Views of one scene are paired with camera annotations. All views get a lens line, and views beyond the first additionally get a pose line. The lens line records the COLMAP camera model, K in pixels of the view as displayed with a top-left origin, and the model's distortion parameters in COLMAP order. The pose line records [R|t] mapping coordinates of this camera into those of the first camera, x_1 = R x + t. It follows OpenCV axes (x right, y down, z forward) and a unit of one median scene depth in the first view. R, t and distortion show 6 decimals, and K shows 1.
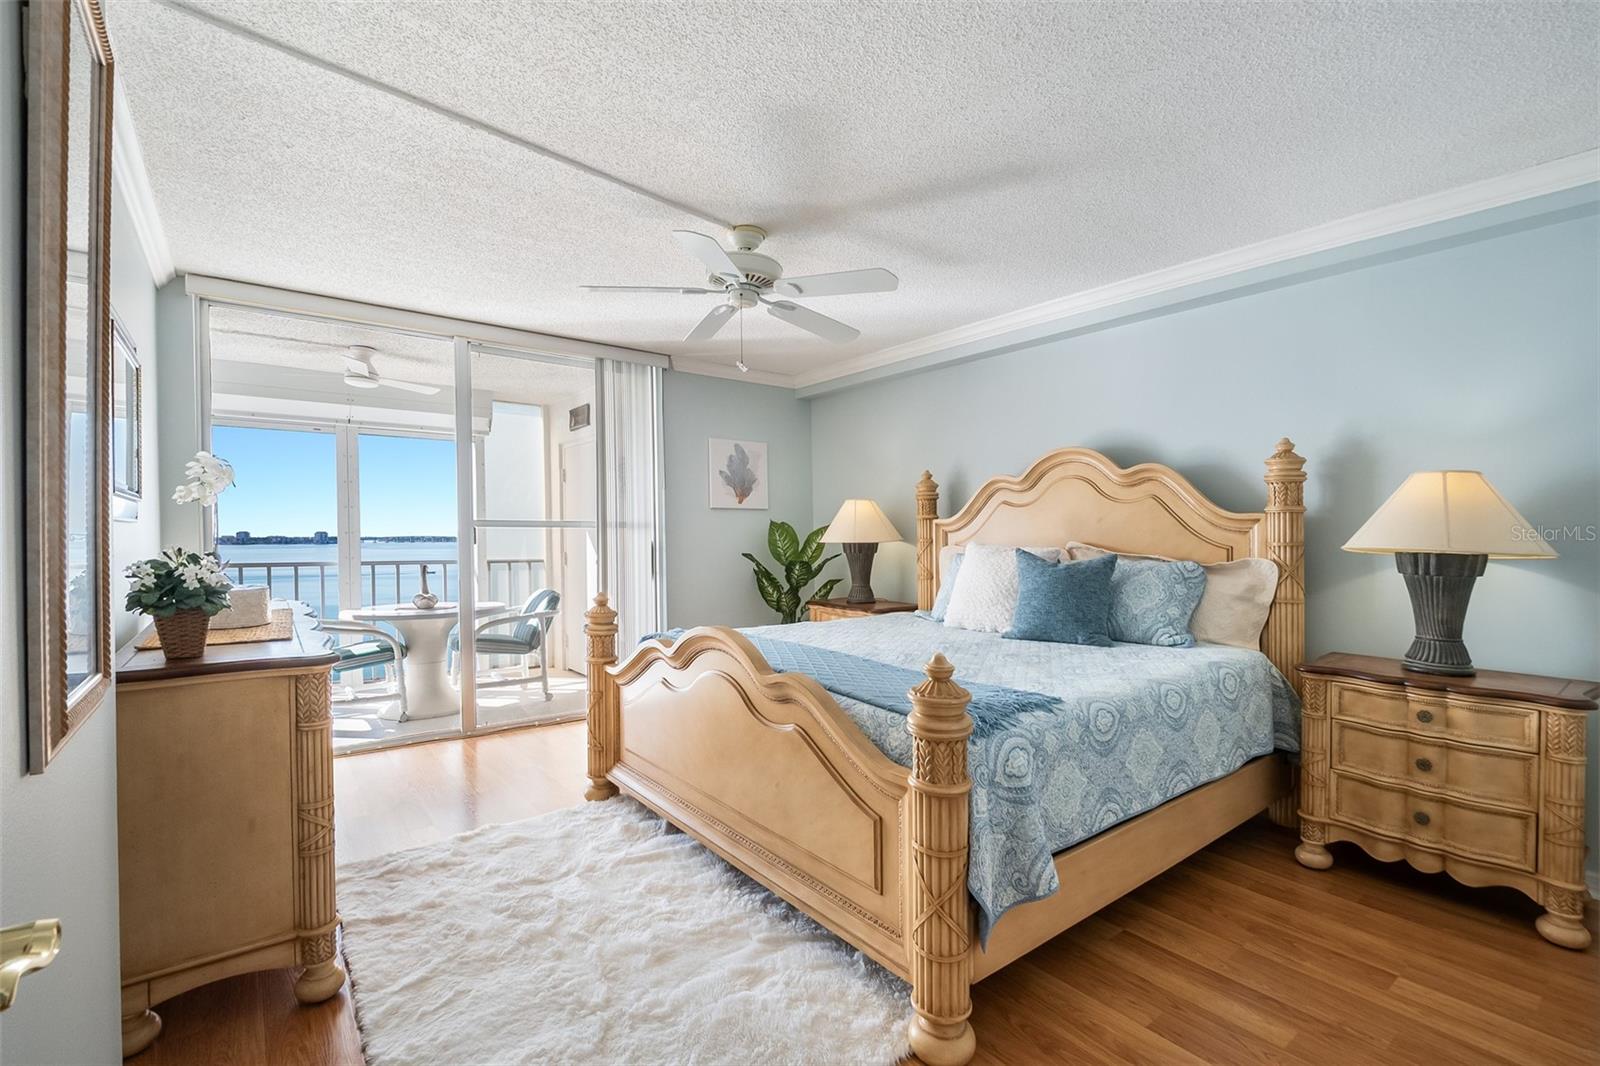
lens RADIAL K [[716.7, 0, 799.3], [0, 716.7, 527.8], [0, 0, 1]] dist [0.004394, -0.007112]
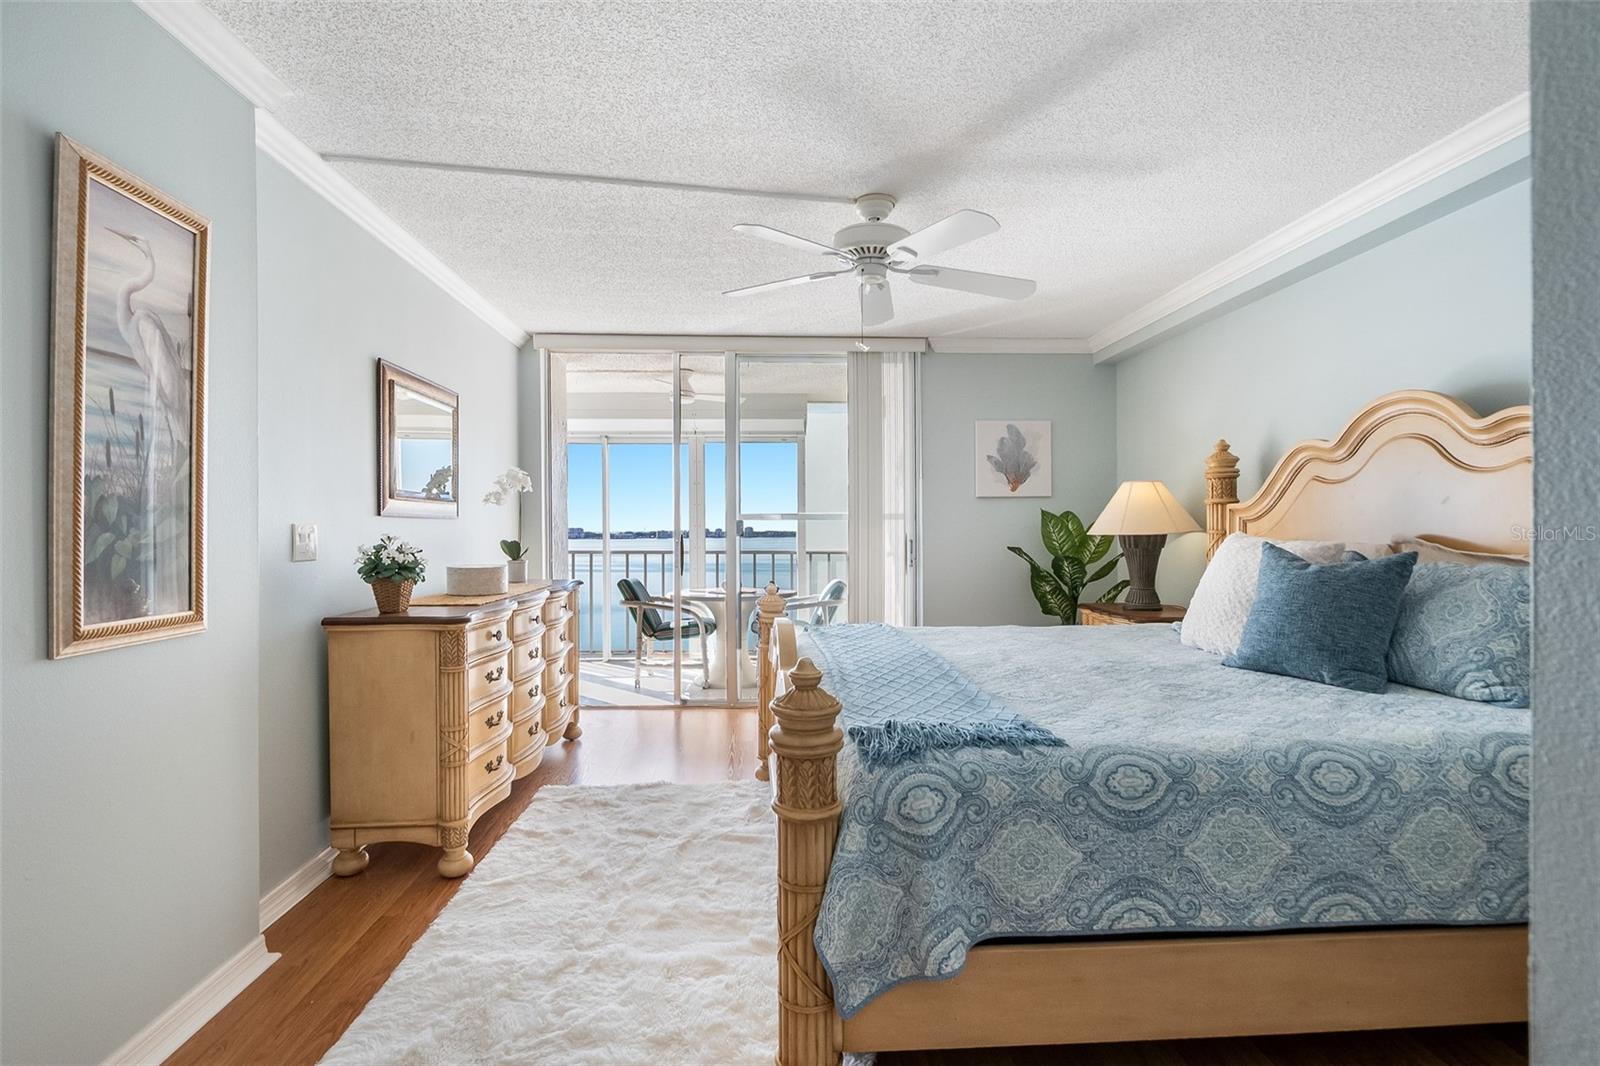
lens RADIAL K [[752.3, 0, 805.0], [0, 752.3, 525.8], [0, 0, 1]] dist [0.000262, -0.000526]
pose [[0.821960, -0.006251, -0.569512, 0.277518], [0.009918, 0.999945, 0.003339, 0.004156], [0.569460, -0.008393, 0.821976, 0.095320]]
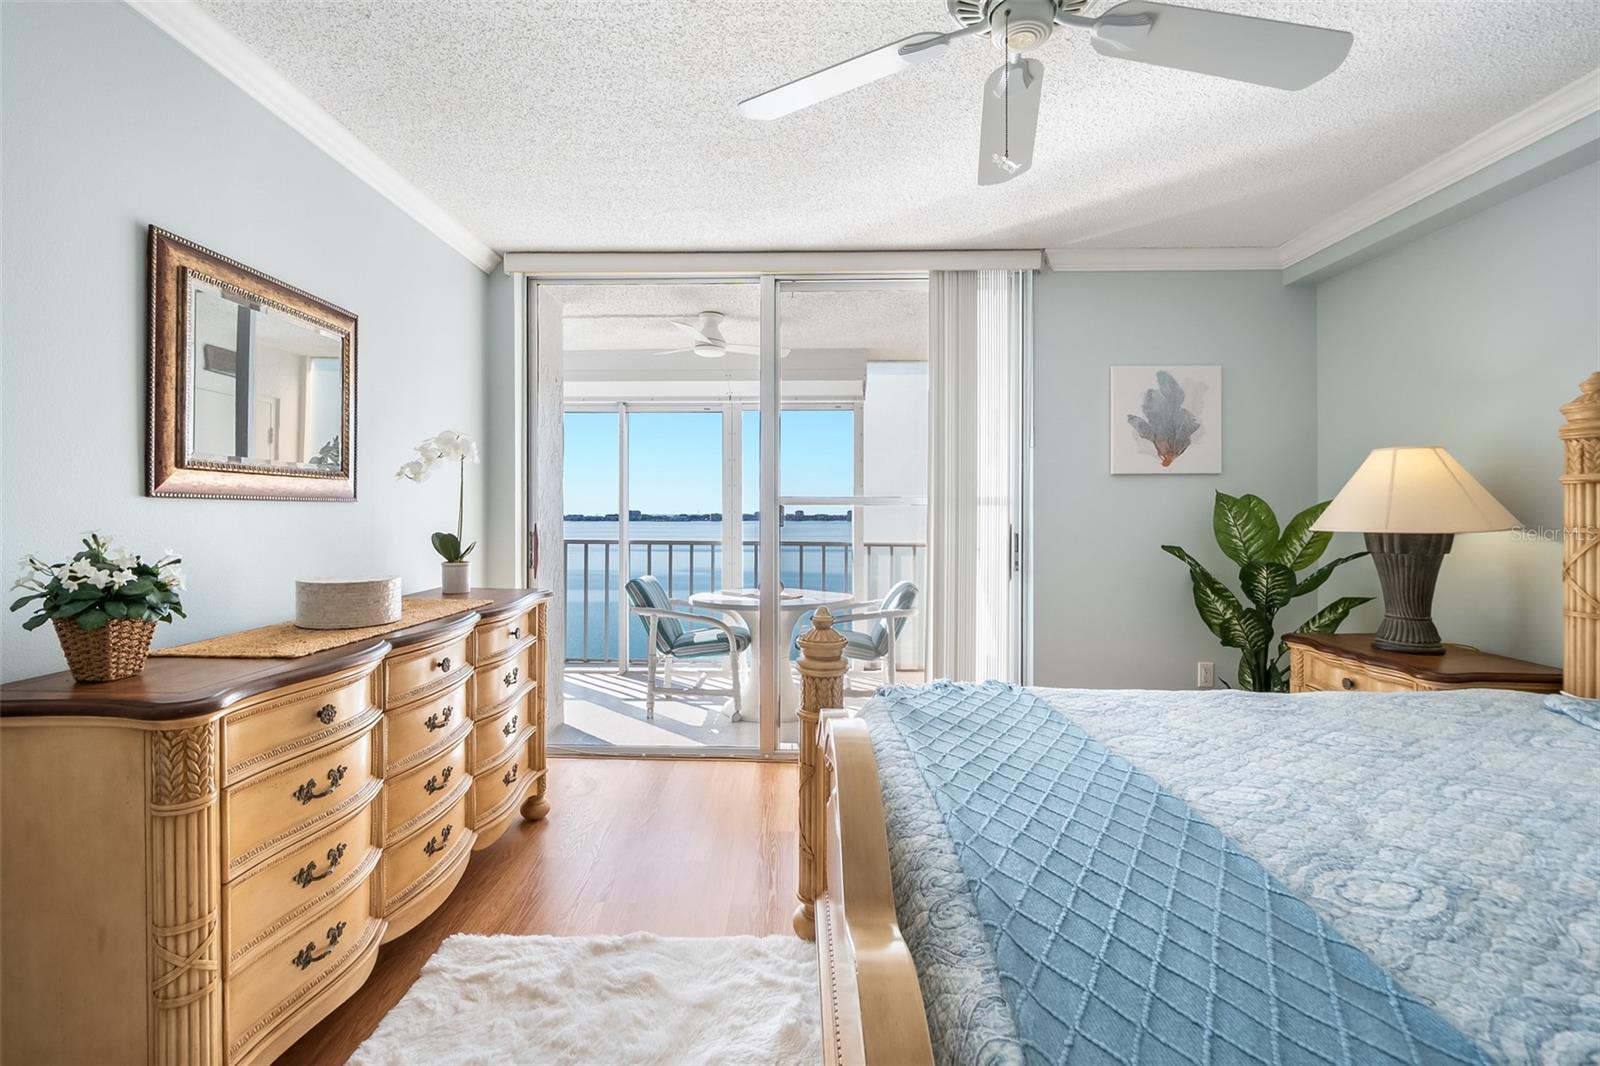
lens RADIAL K [[716.7, 0, 799.3], [0, 716.7, 527.8], [0, 0, 1]] dist [0.004394, -0.007112]
pose [[0.776720, 0.014561, -0.629678, 0.075125], [0.004654, 0.999573, 0.028856, 0.000661], [0.629829, -0.025343, 0.776320, 0.360166]]
